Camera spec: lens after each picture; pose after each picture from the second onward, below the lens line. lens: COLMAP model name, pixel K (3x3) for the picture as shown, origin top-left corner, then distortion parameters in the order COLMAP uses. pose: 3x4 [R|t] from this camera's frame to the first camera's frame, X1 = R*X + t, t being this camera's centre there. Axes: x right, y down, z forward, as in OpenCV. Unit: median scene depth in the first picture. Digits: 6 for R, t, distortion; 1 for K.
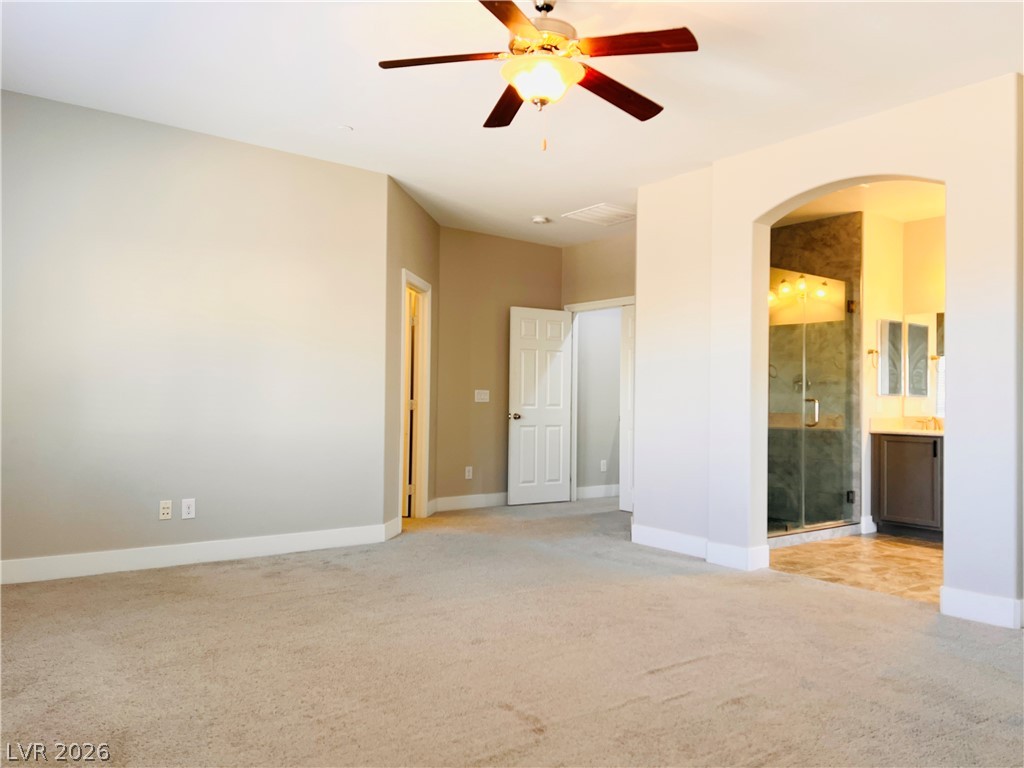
lens RADIAL K [[767.1, 0, 512.0], [0, 767.1, 384.0], [0, 0, 1]] dist [0.000445, 0.000198]
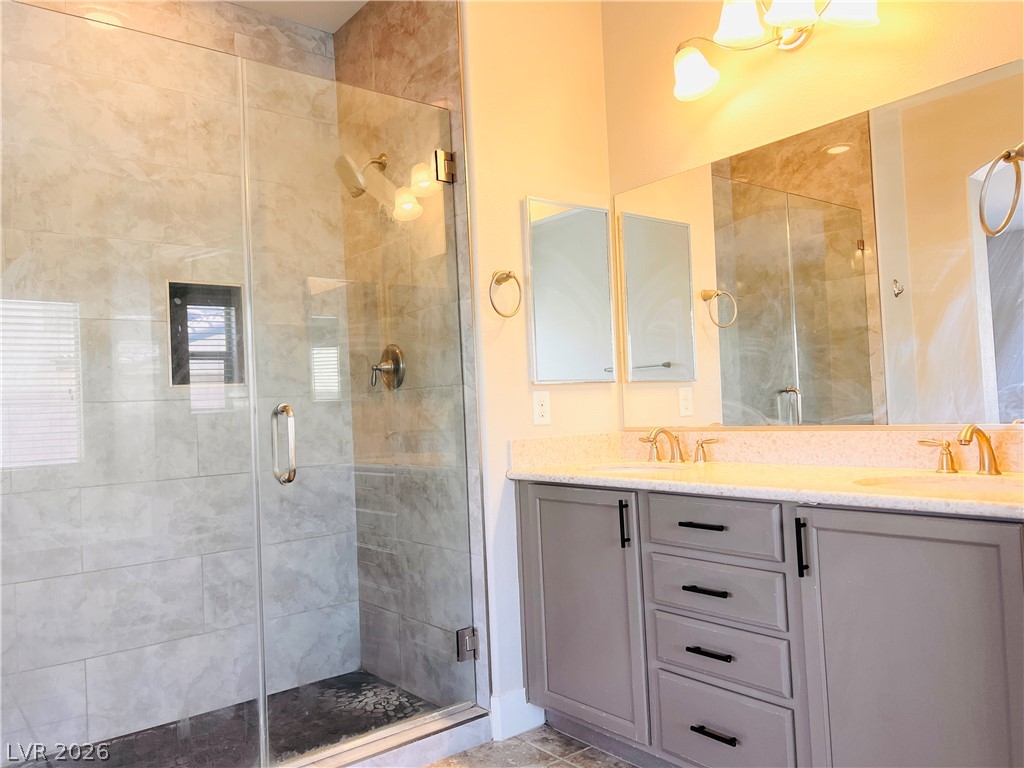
lens RADIAL K [[782.6, 0, 512.0], [0, 782.6, 384.0], [0, 0, 1]] dist [0.058361, -0.000753]
pose [[0.998157, -0.059629, 0.011236, 0.465717], [0.059715, 0.998187, -0.007516, 0.017412], [-0.010768, 0.008173, 0.999909, 0.588562]]
